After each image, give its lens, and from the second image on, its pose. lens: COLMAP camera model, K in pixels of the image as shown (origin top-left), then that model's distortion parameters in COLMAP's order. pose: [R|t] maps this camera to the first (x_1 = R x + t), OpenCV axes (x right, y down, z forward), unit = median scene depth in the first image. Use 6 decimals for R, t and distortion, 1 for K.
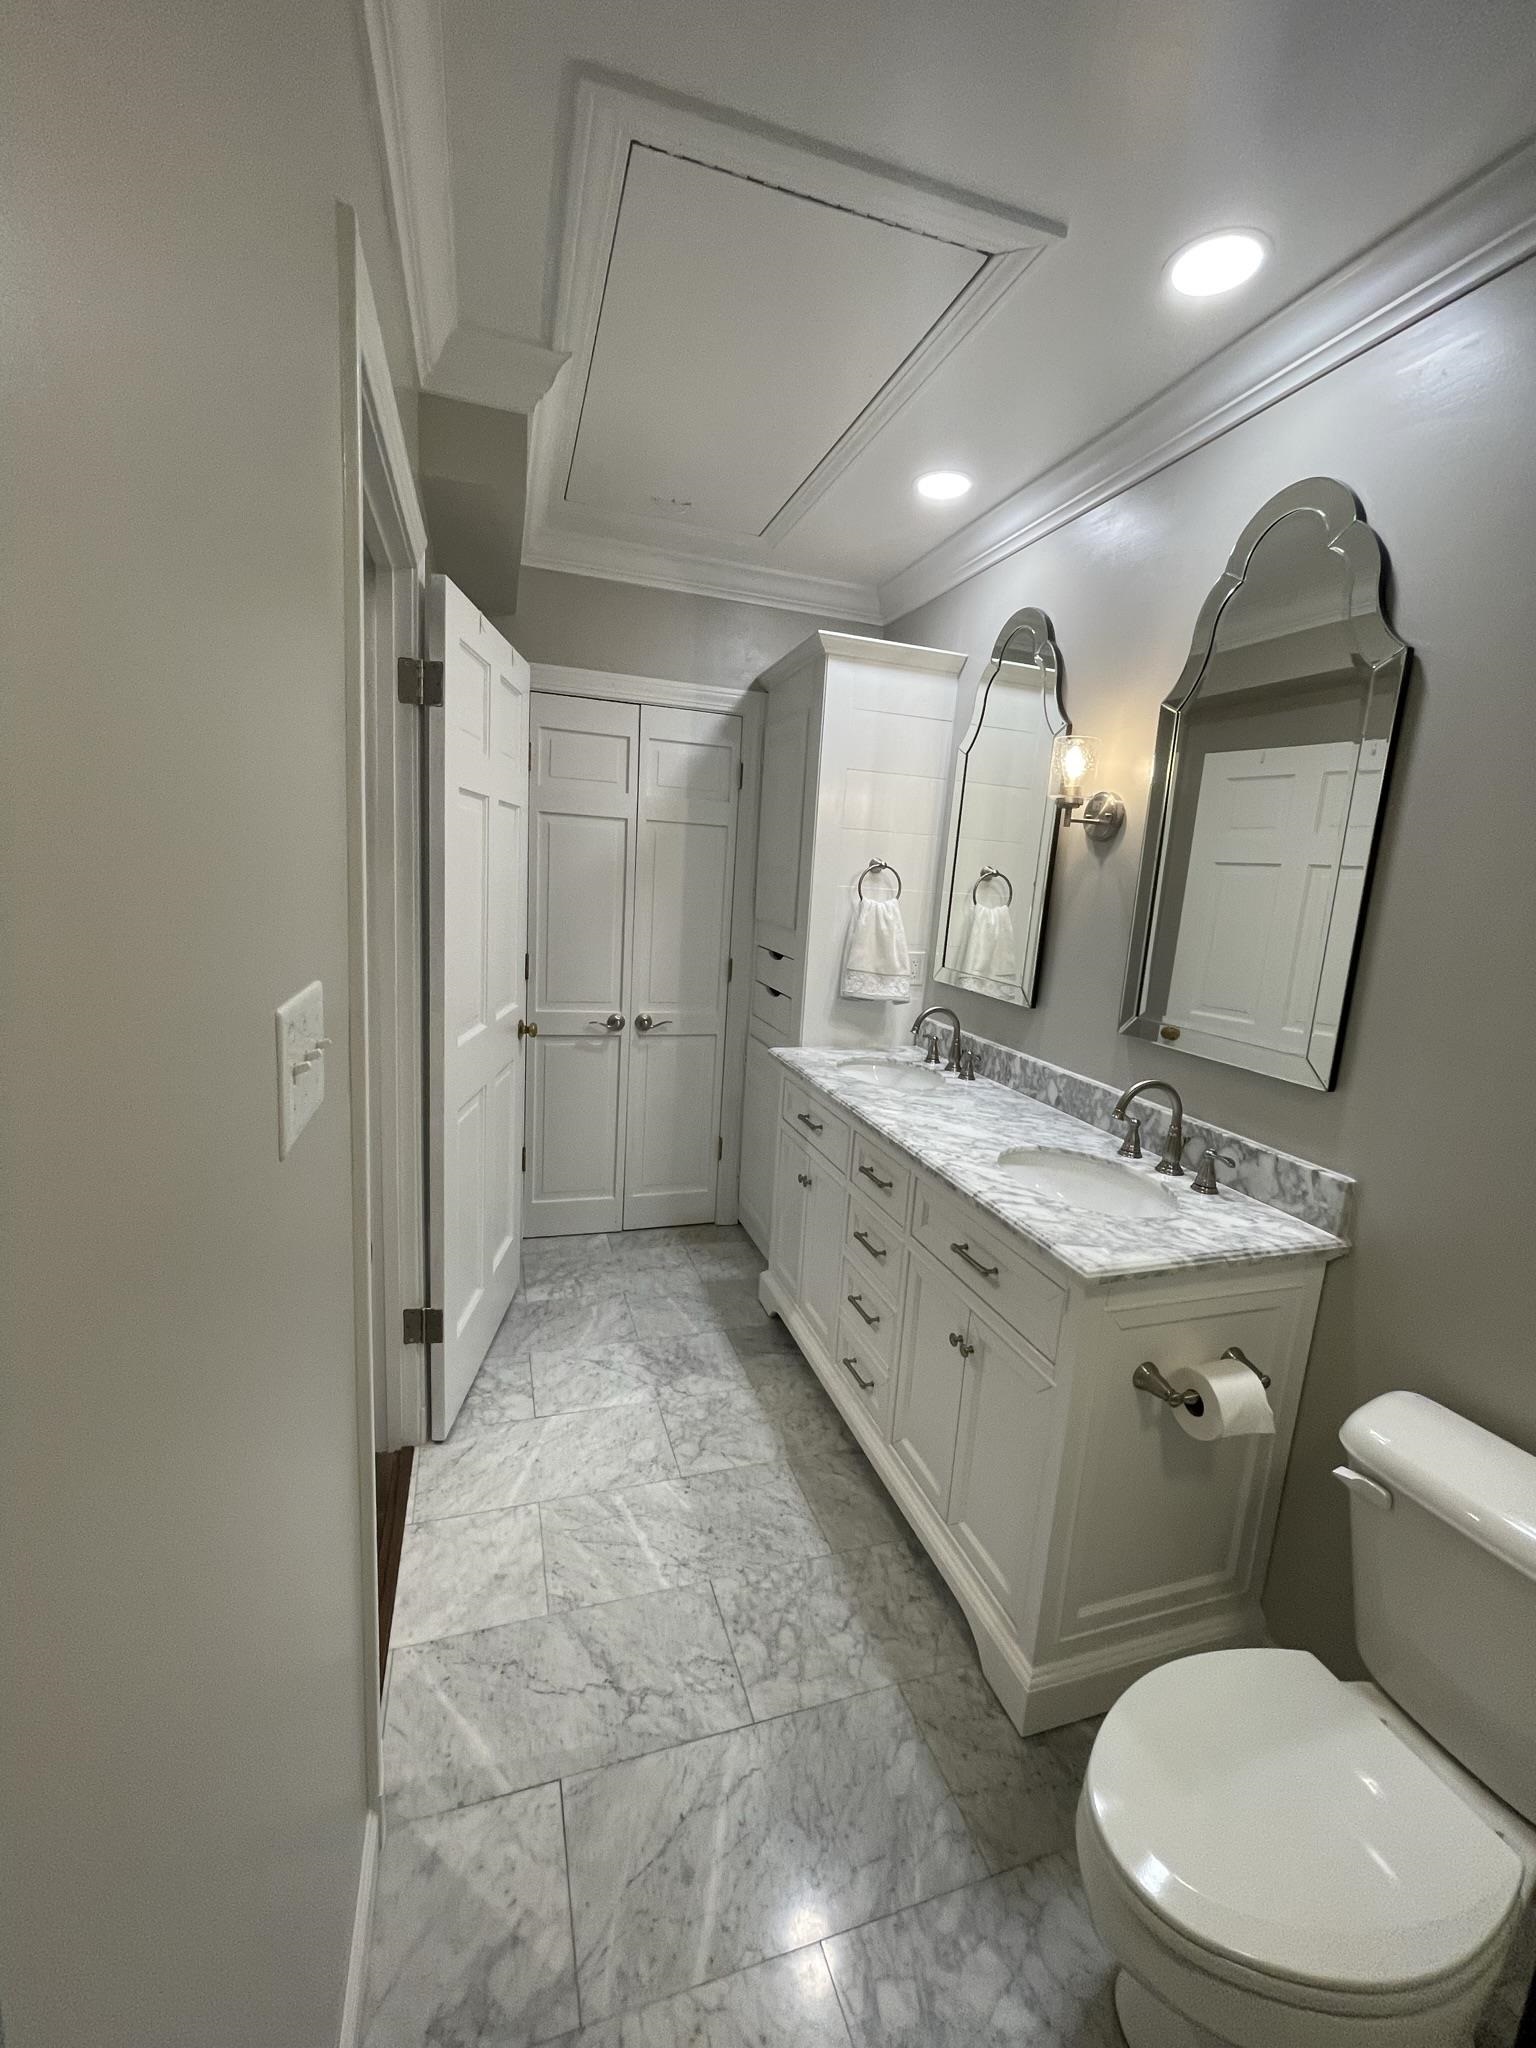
lens RADIAL K [[838.4, 0, 754.4], [0, 838.4, 1016.3], [0, 0, 1]] dist [-0.001660, 0.003926]
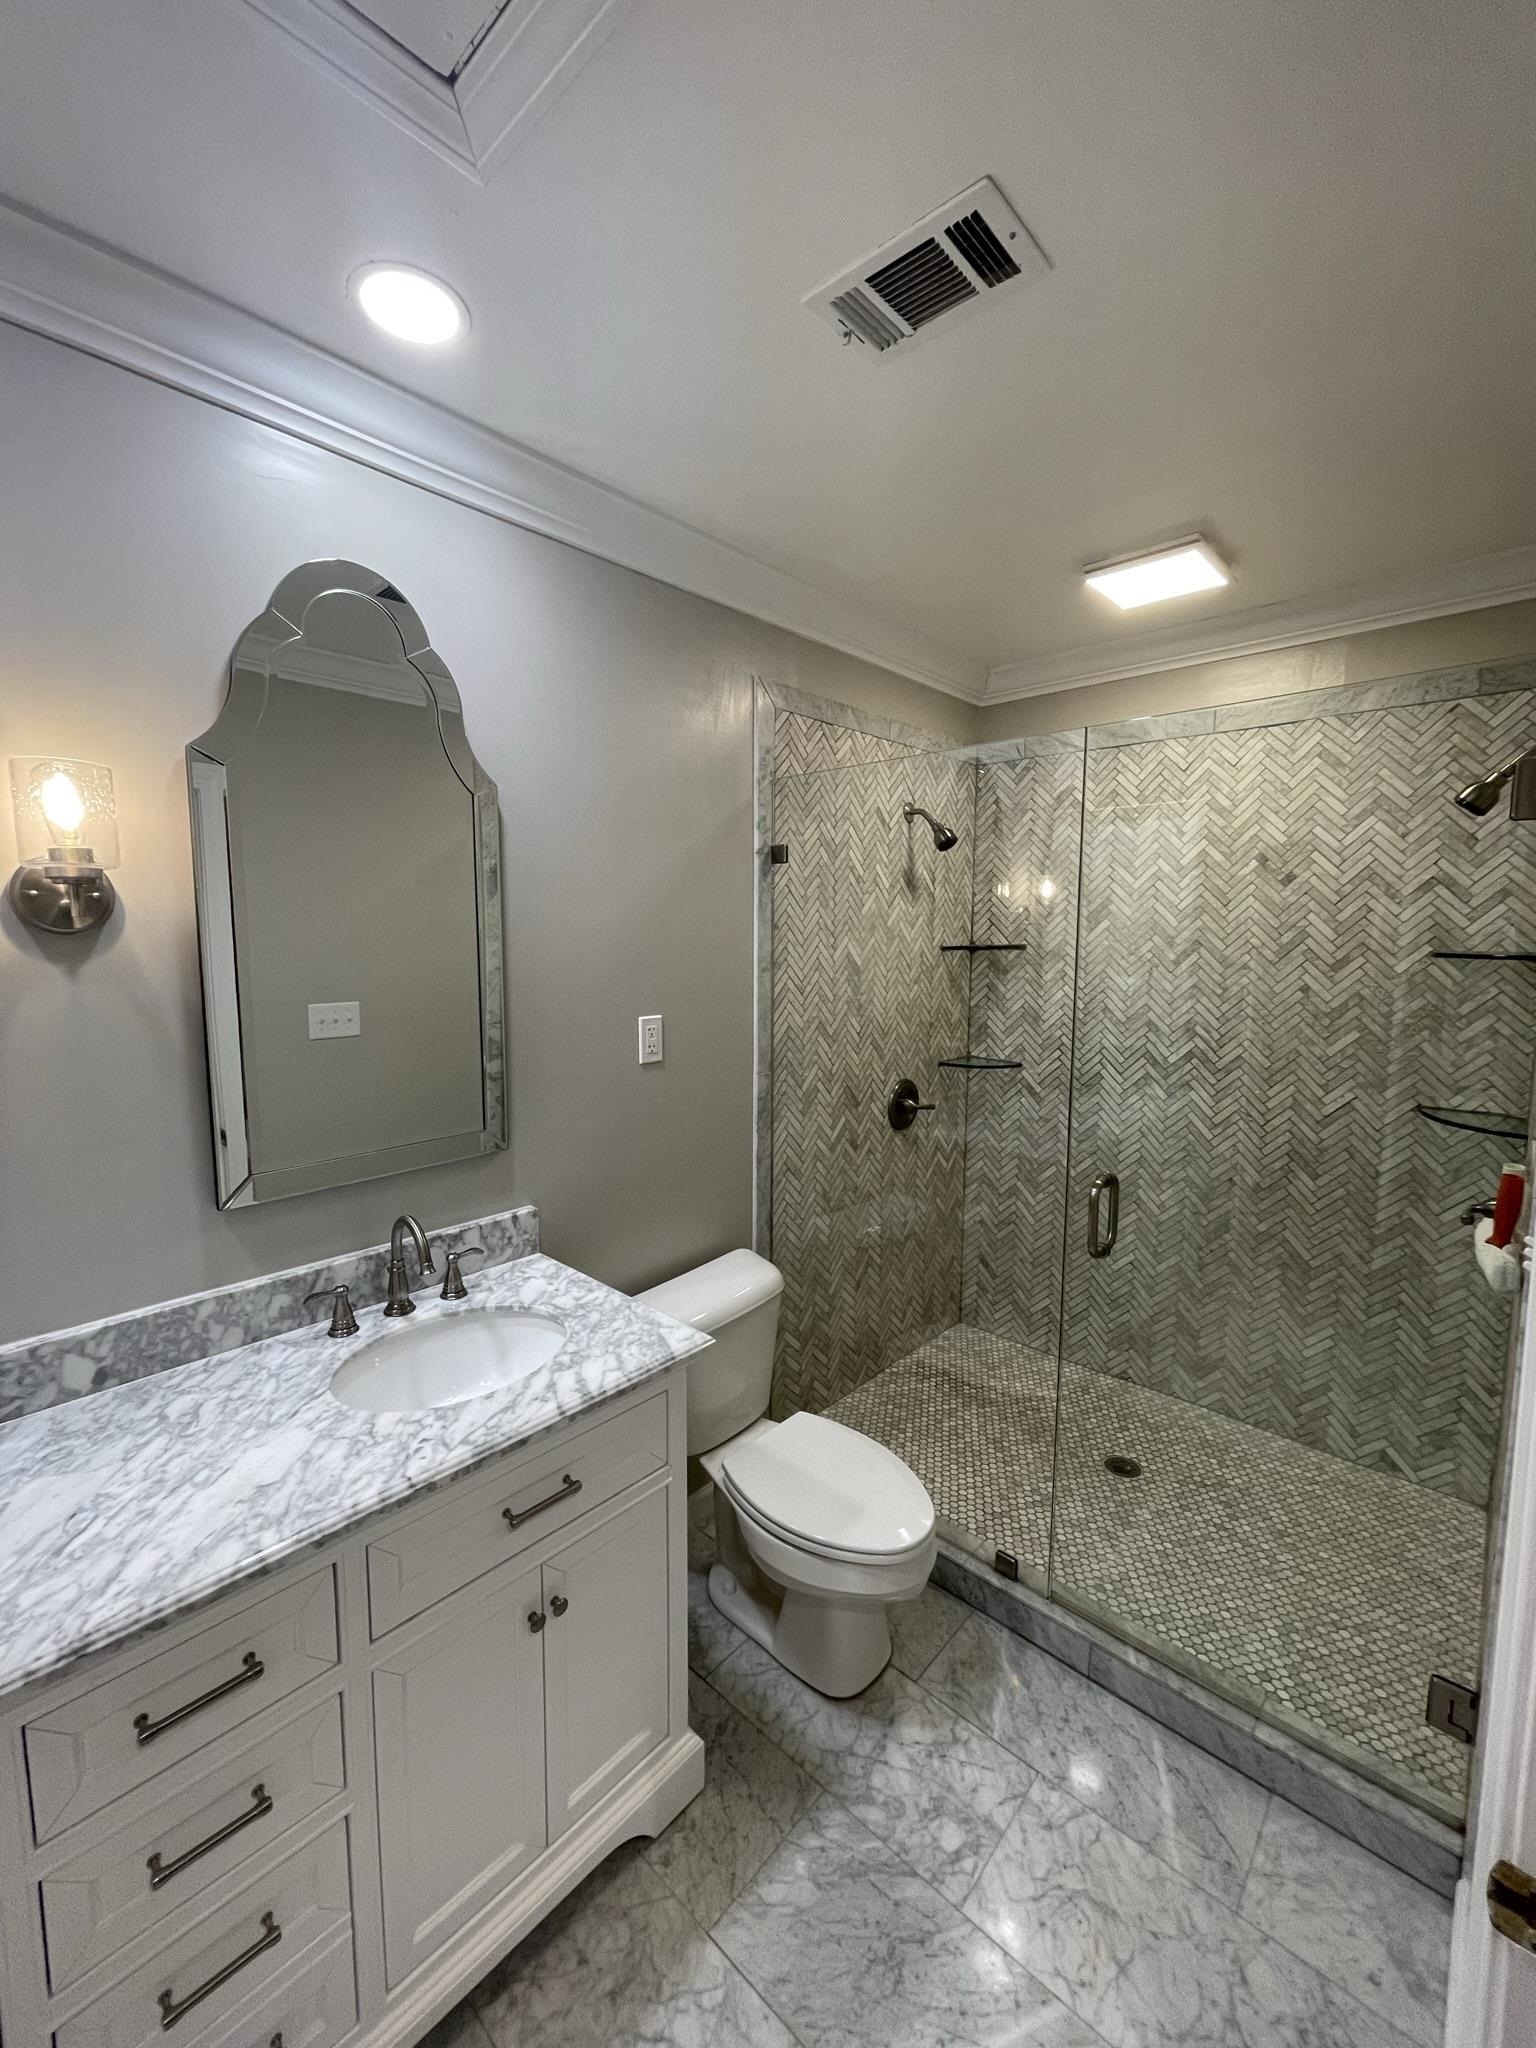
lens RADIAL K [[838.4, 0, 754.4], [0, 838.4, 1016.3], [0, 0, 1]] dist [-0.001660, 0.003926]
pose [[-0.490088, -0.156564, 0.857497, -0.428588], [0.114088, 0.963754, 0.241169, -0.305876], [-0.864175, 0.216024, -0.454462, 1.090744]]
